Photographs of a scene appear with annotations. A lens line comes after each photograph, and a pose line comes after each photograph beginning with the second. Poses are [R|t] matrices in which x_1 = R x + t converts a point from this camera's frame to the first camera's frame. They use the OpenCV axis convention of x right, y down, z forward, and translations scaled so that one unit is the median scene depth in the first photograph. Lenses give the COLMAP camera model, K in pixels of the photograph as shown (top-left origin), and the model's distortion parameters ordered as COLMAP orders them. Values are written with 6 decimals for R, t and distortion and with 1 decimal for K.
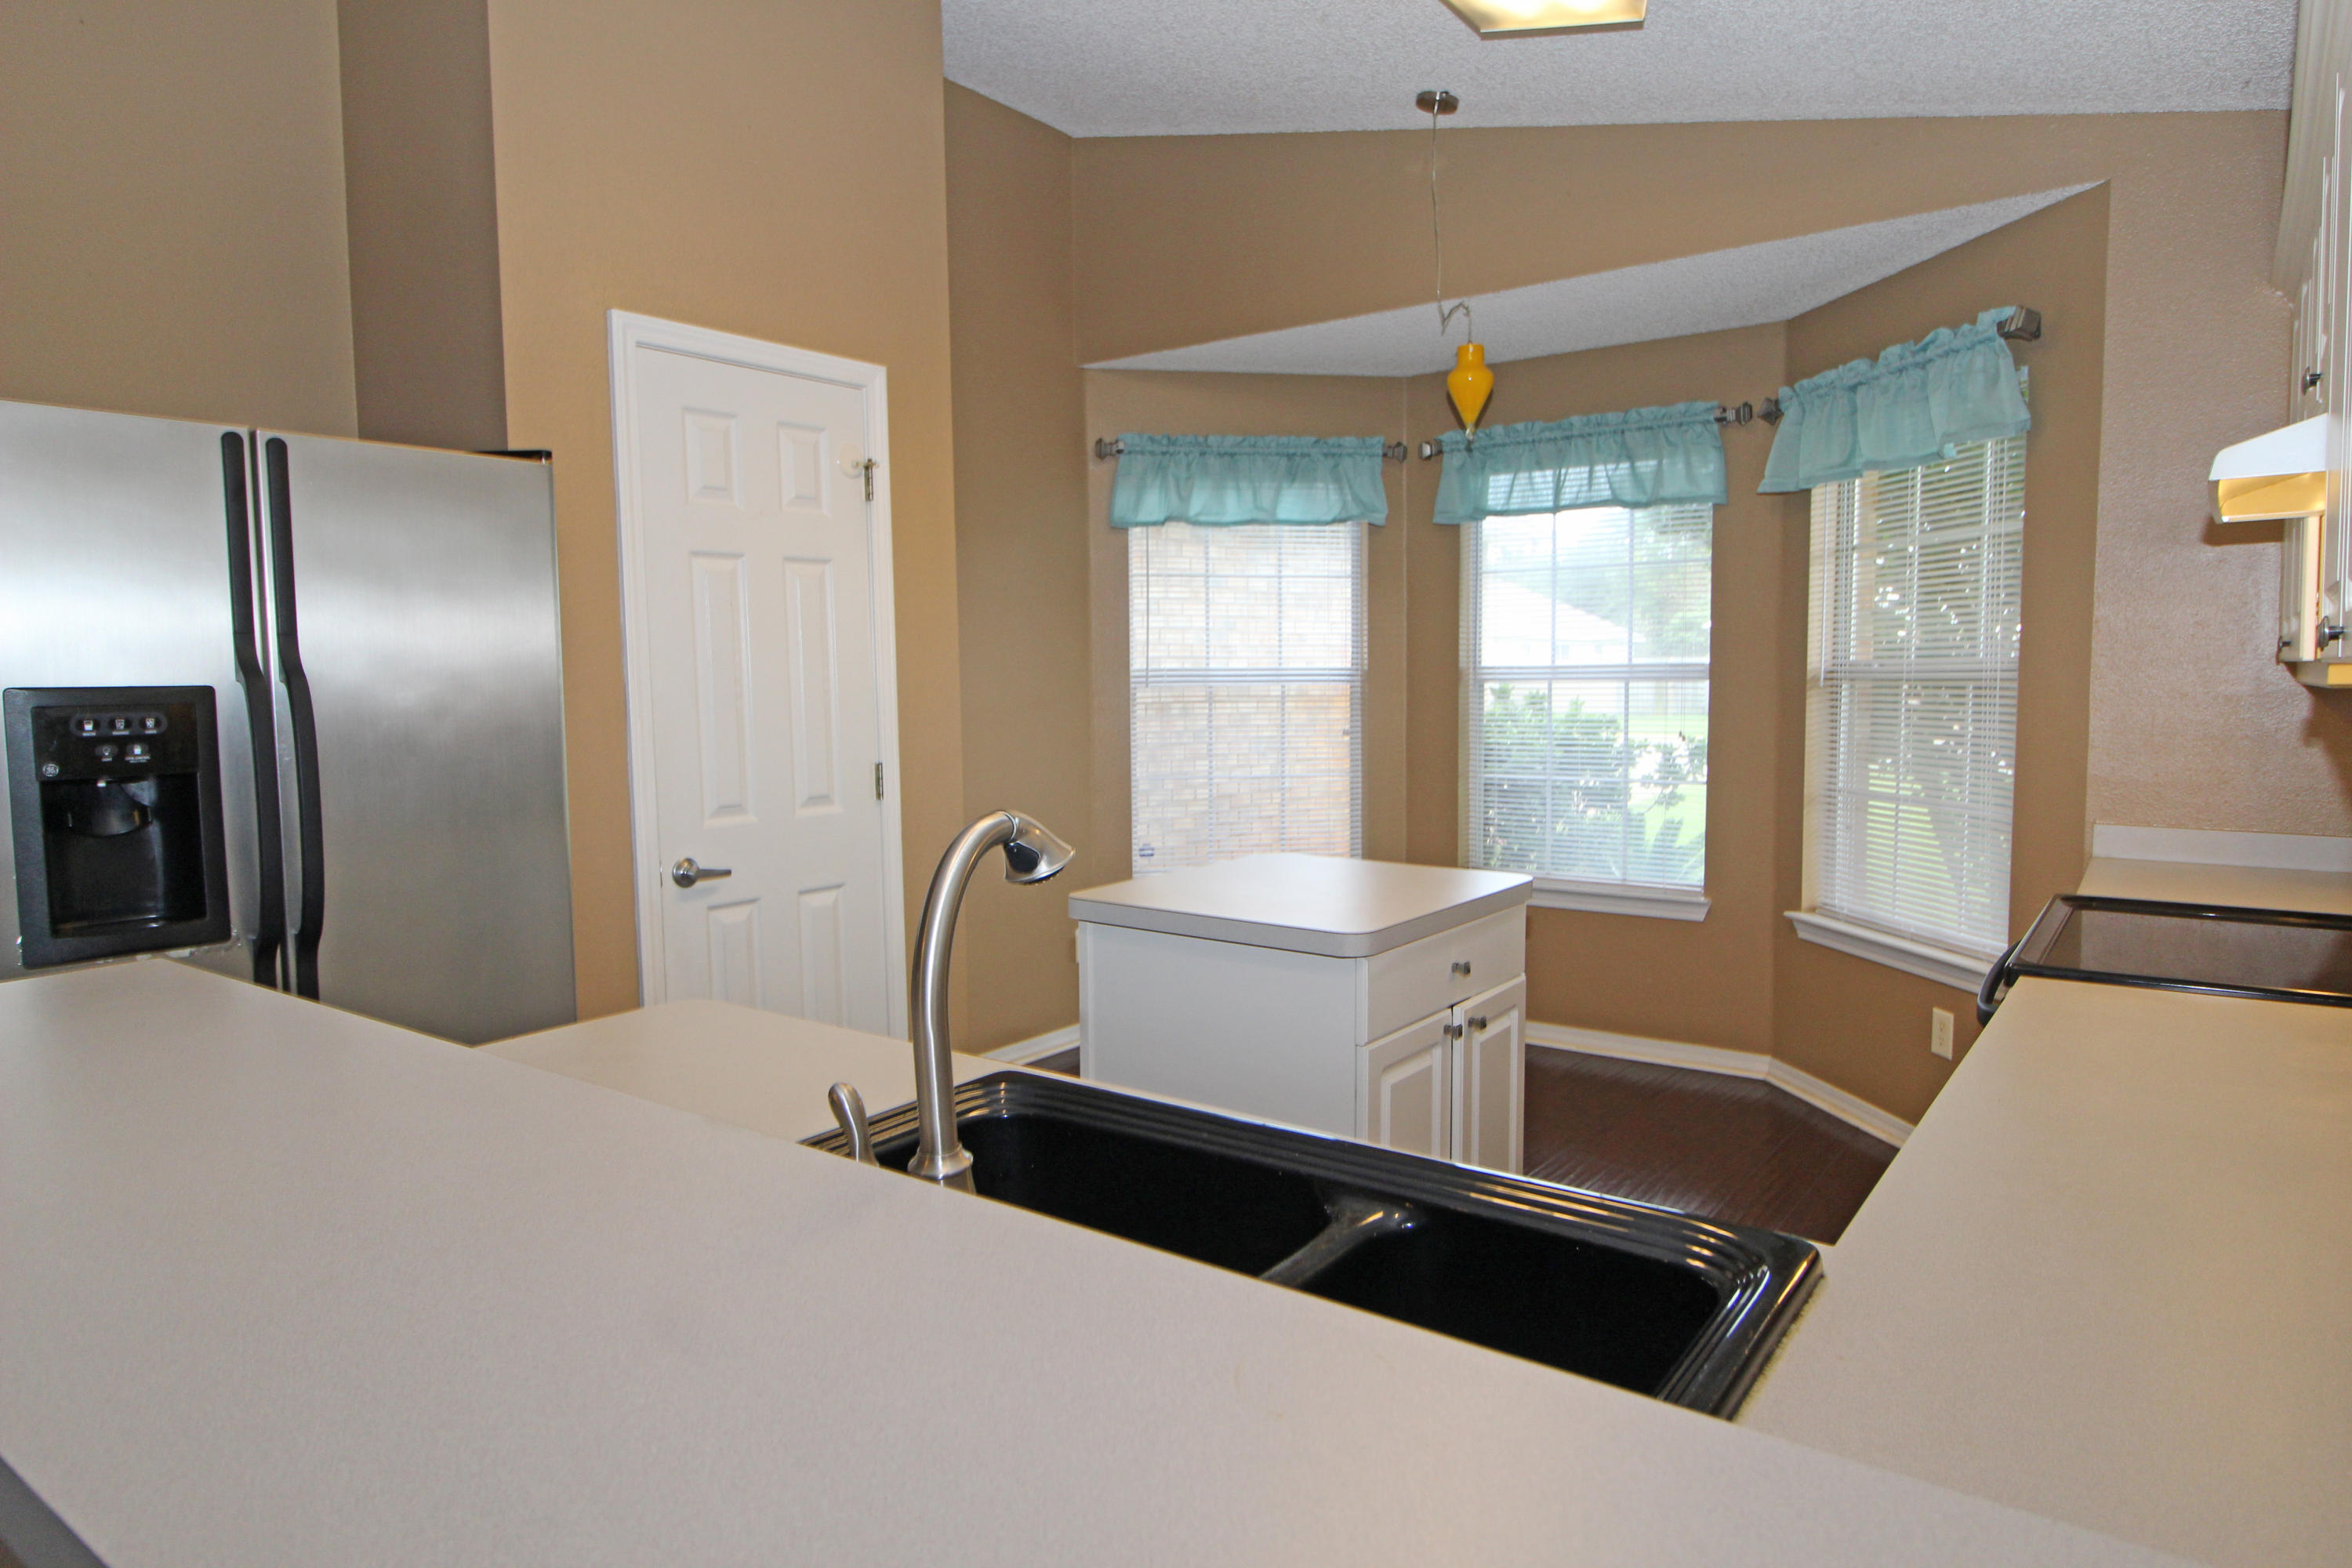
lens RADIAL K [[1404.4, 0, 1179.6], [0, 1404.4, 786.7], [0, 0, 1]] dist [0.004081, -0.008492]
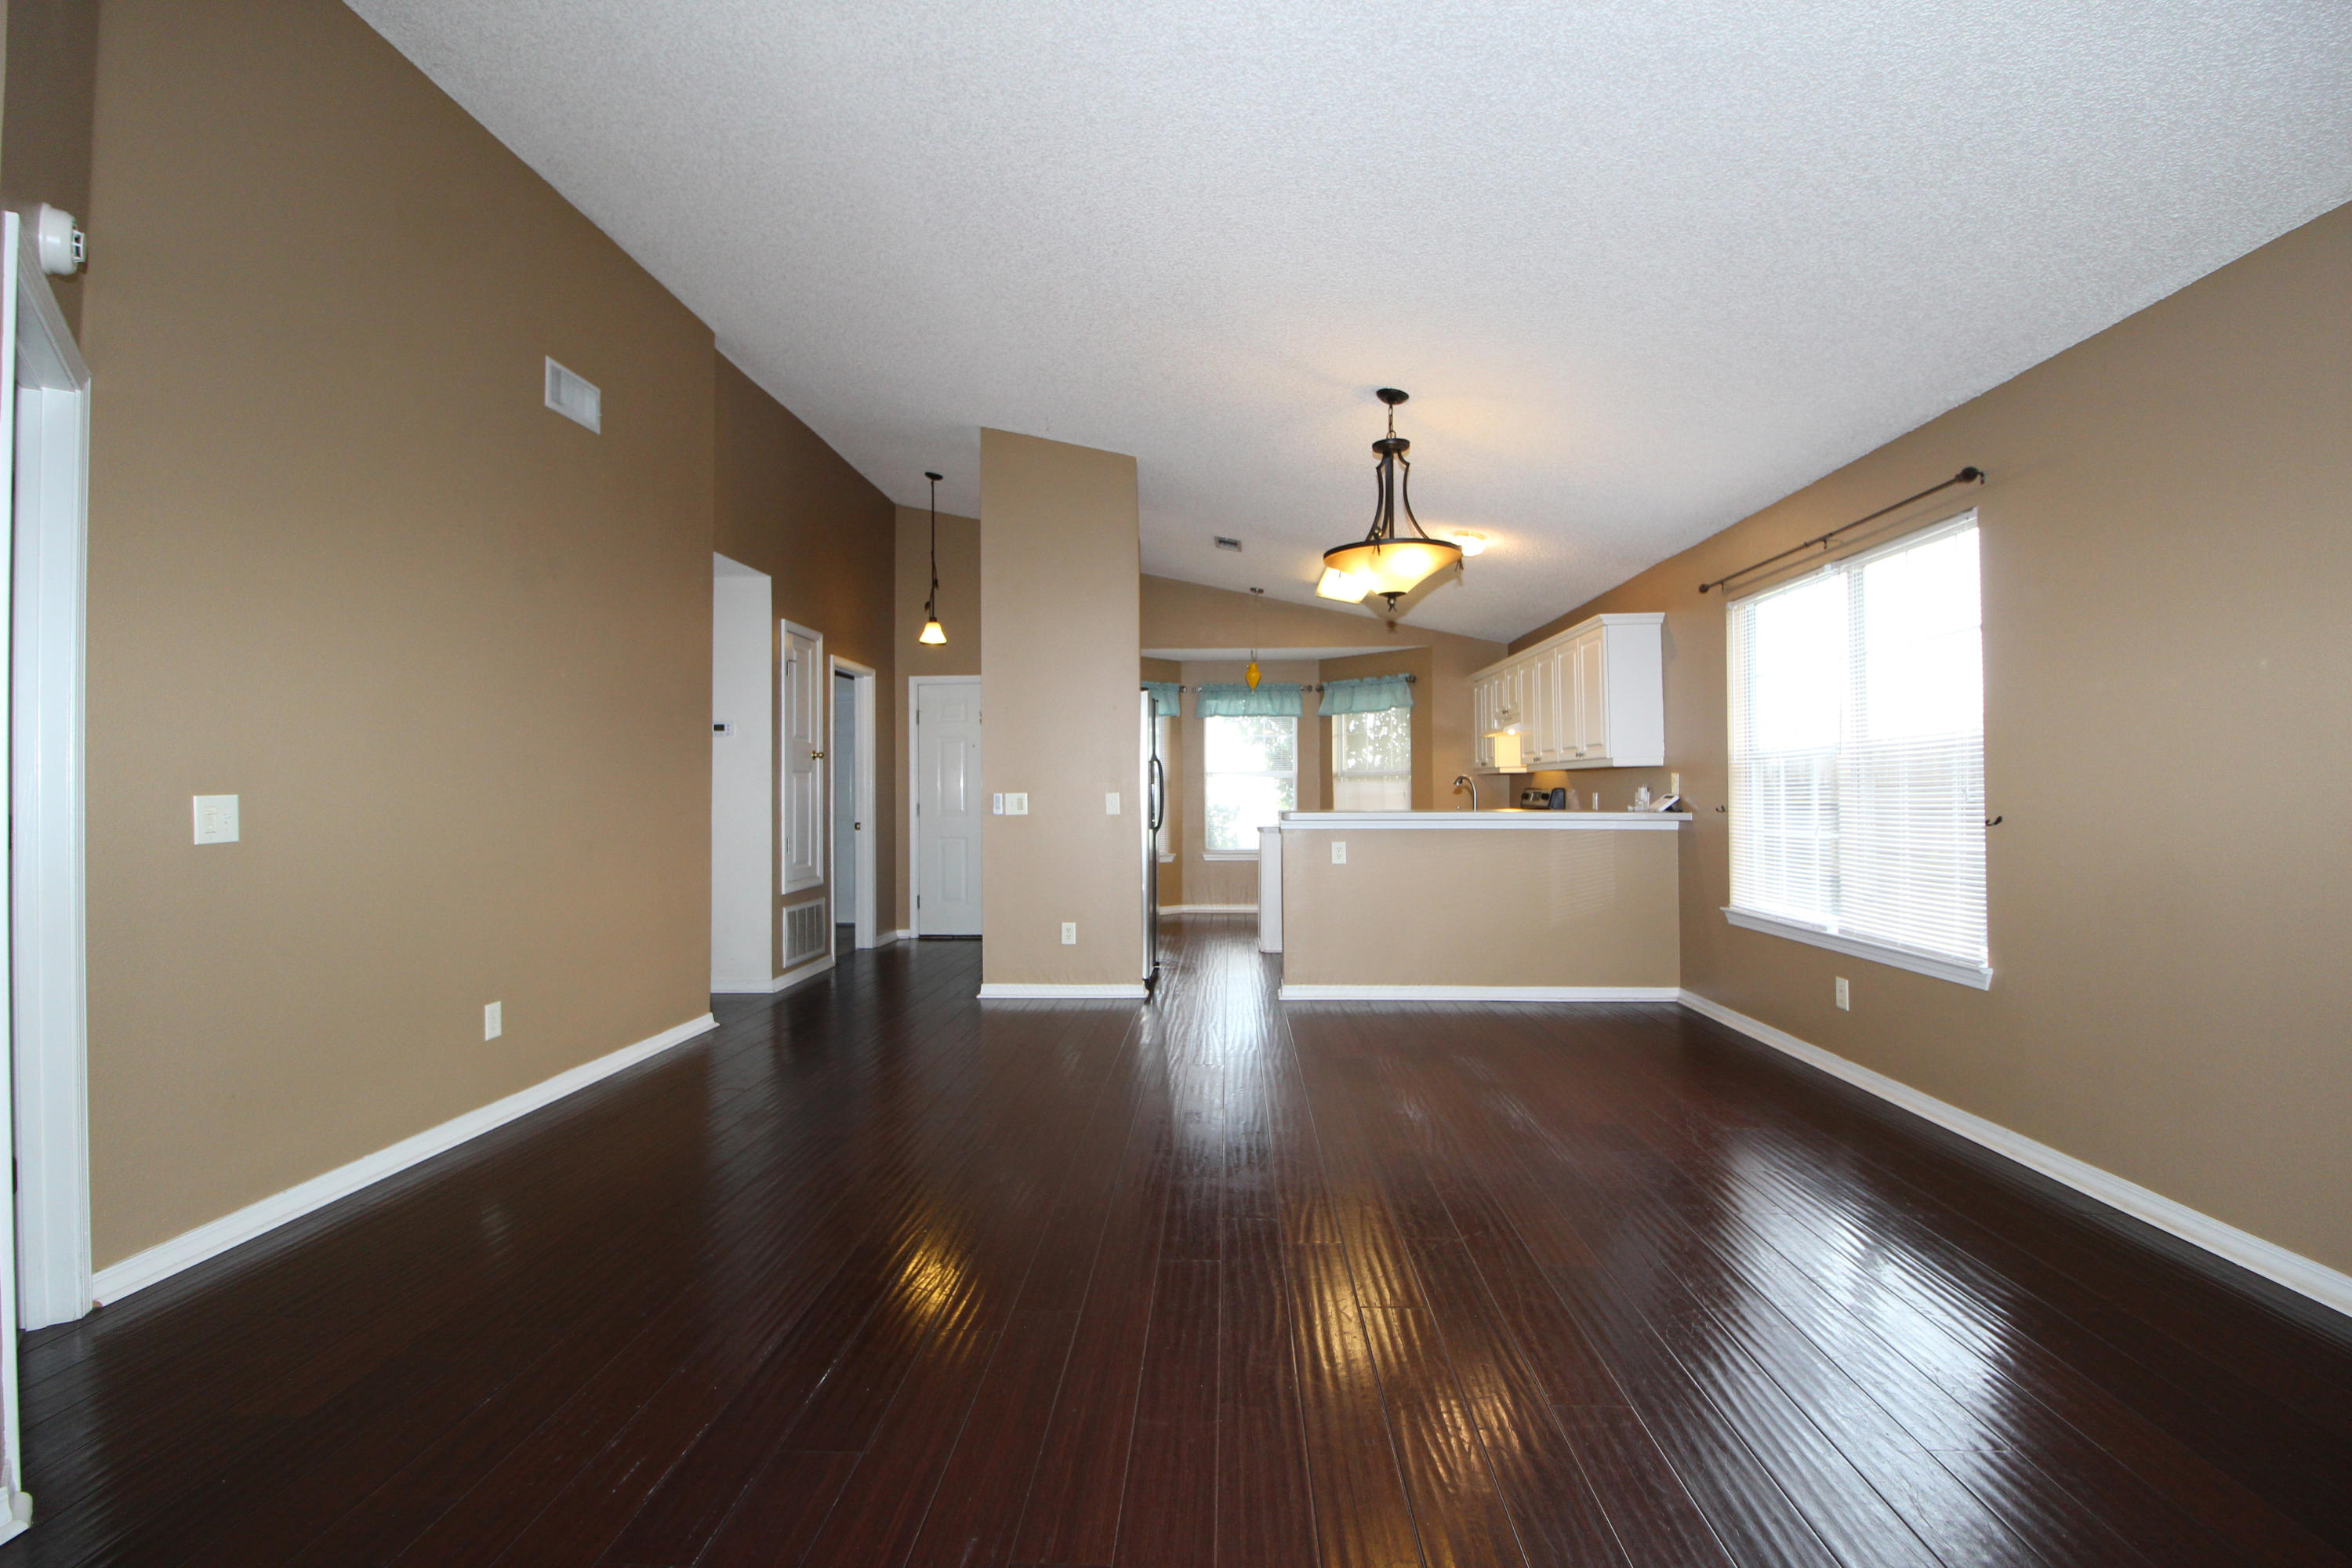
lens RADIAL K [[1086.0, 0, 1176.0], [0, 1086.0, 784.0], [0, 0, 1]] dist [-0.002259, -0.011582]
pose [[0.832899, 0.012371, 0.553287, -1.144118], [0.037523, 0.996187, -0.078760, 0.112467], [-0.552152, 0.086360, 0.829259, -0.766854]]
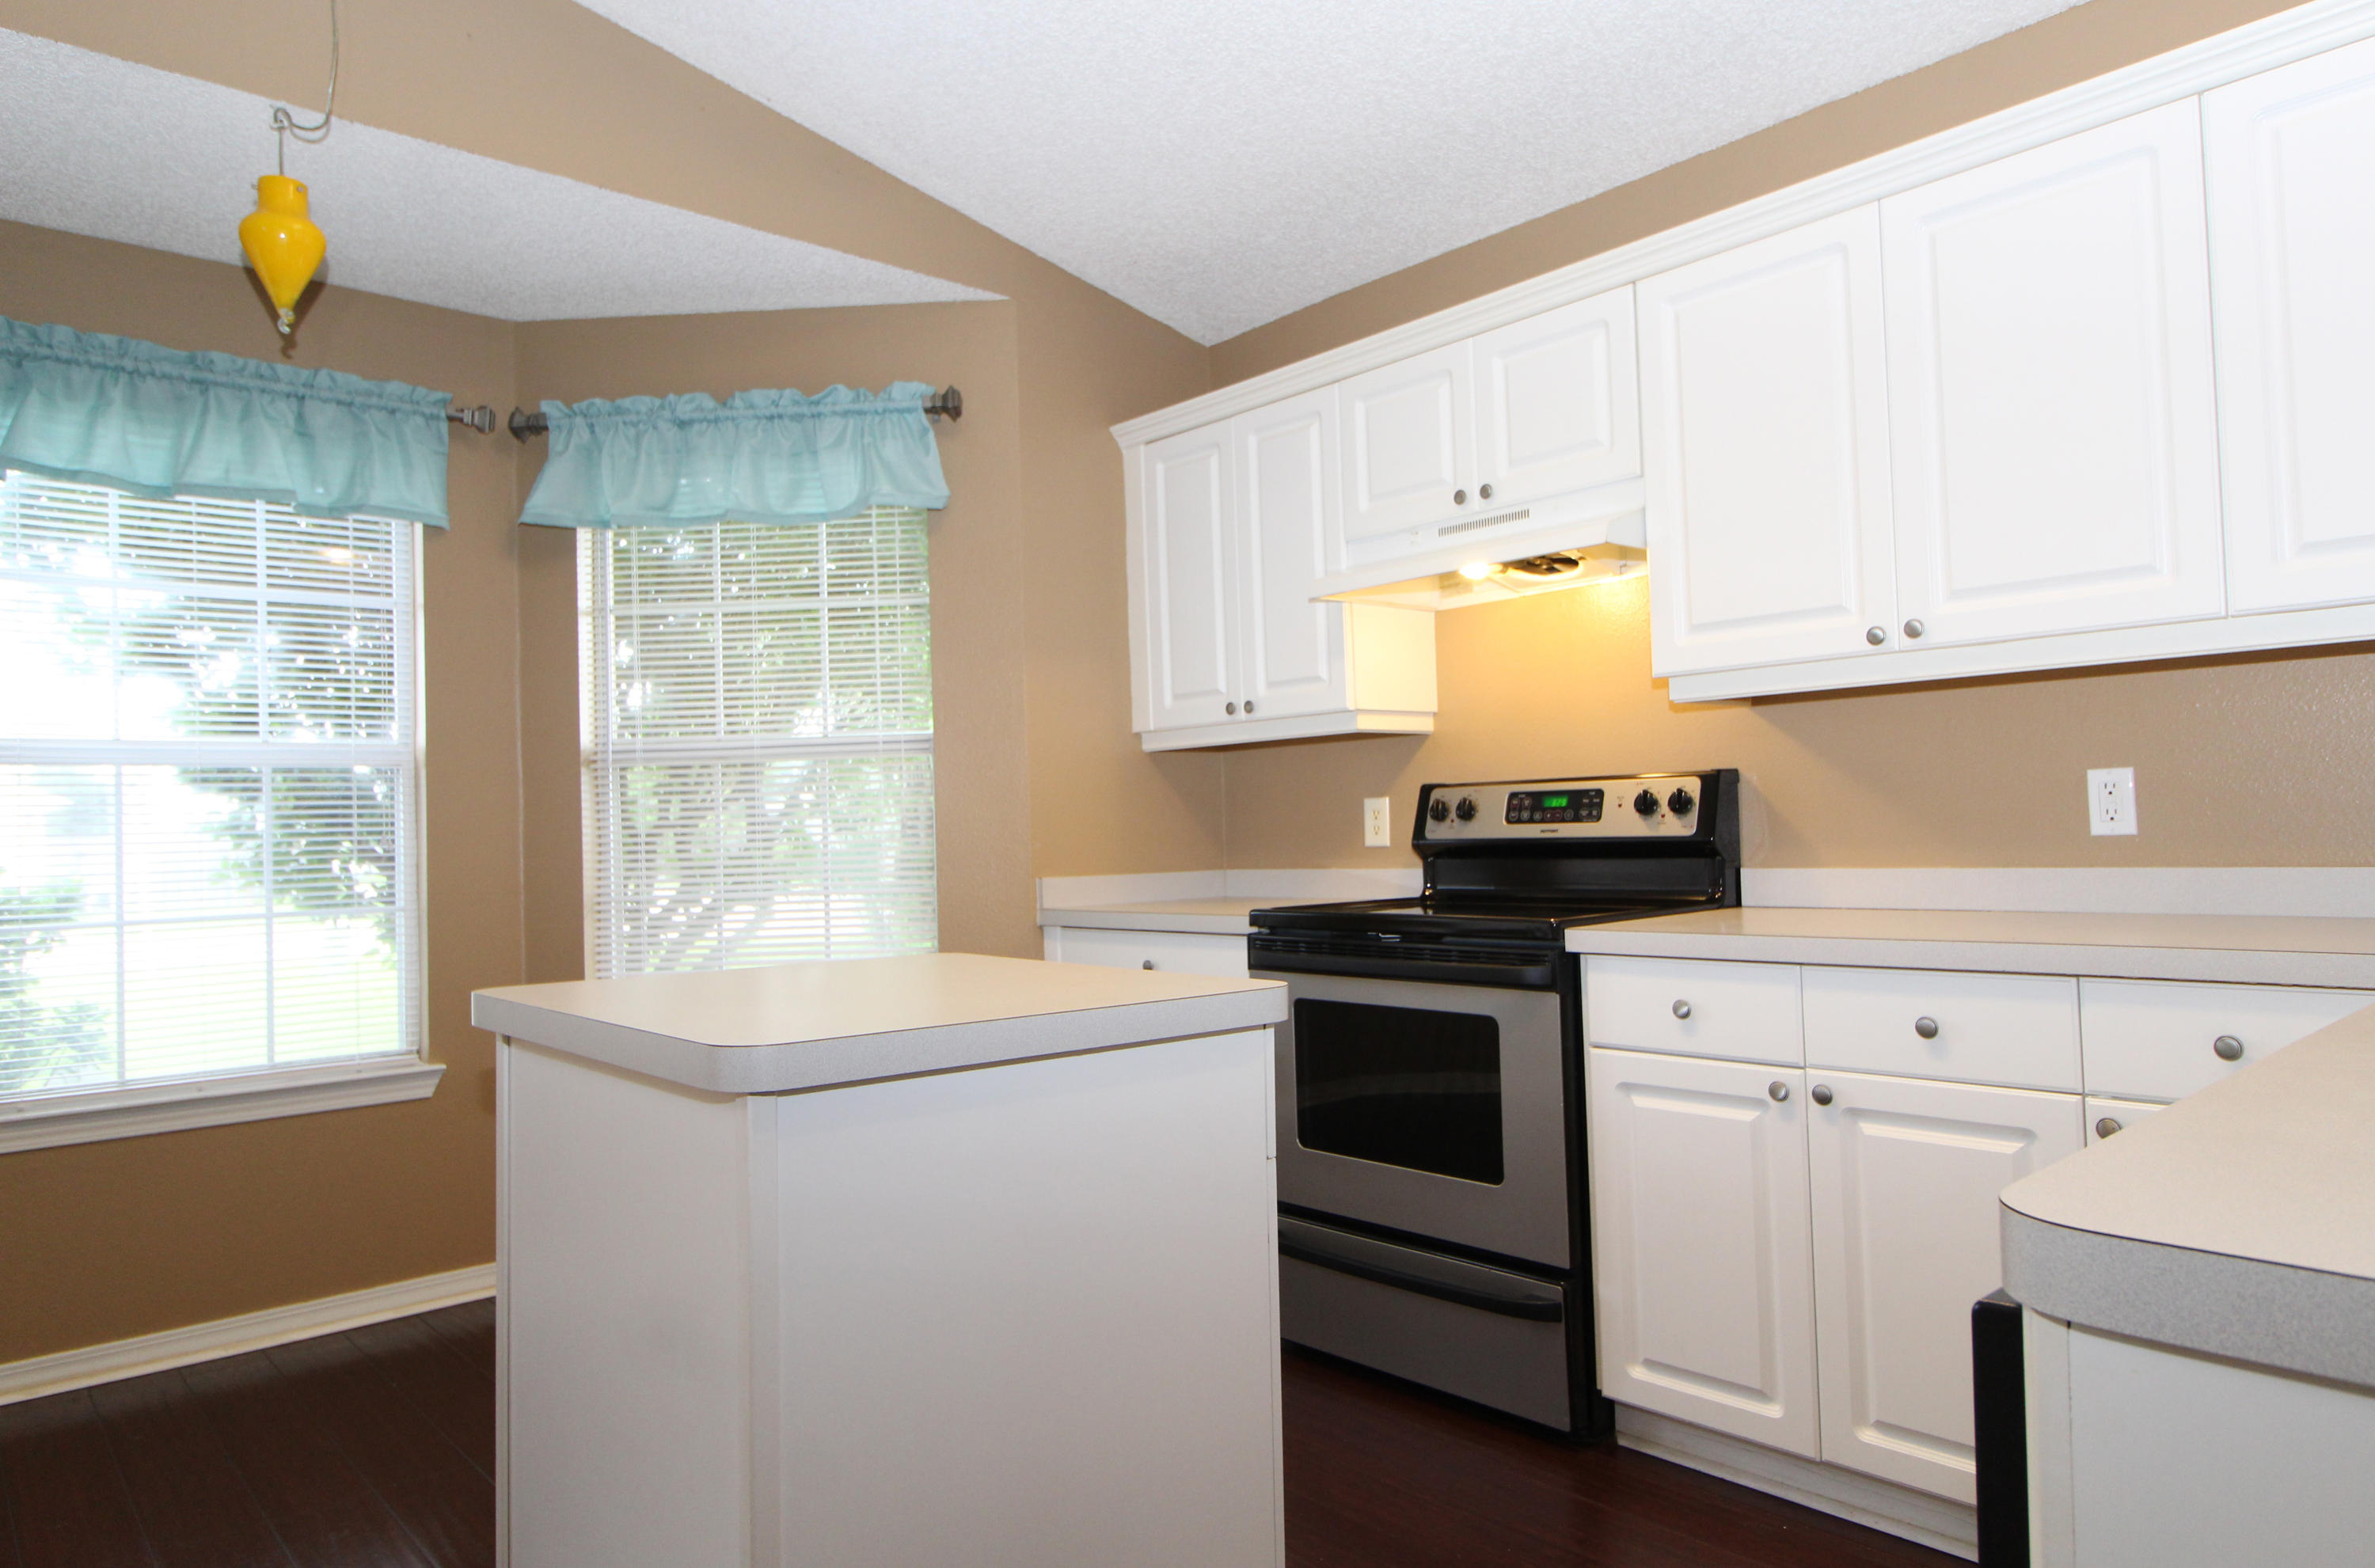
lens RADIAL K [[1441.2, 0, 1189.6], [0, 1441.2, 801.8], [0, 0, 1]] dist [0.002479, -0.006591]
pose [[0.200009, 0.020579, 0.979578, -0.300373], [0.100509, 0.994074, -0.041405, 0.016096], [-0.974625, 0.106738, 0.196756, 0.496963]]
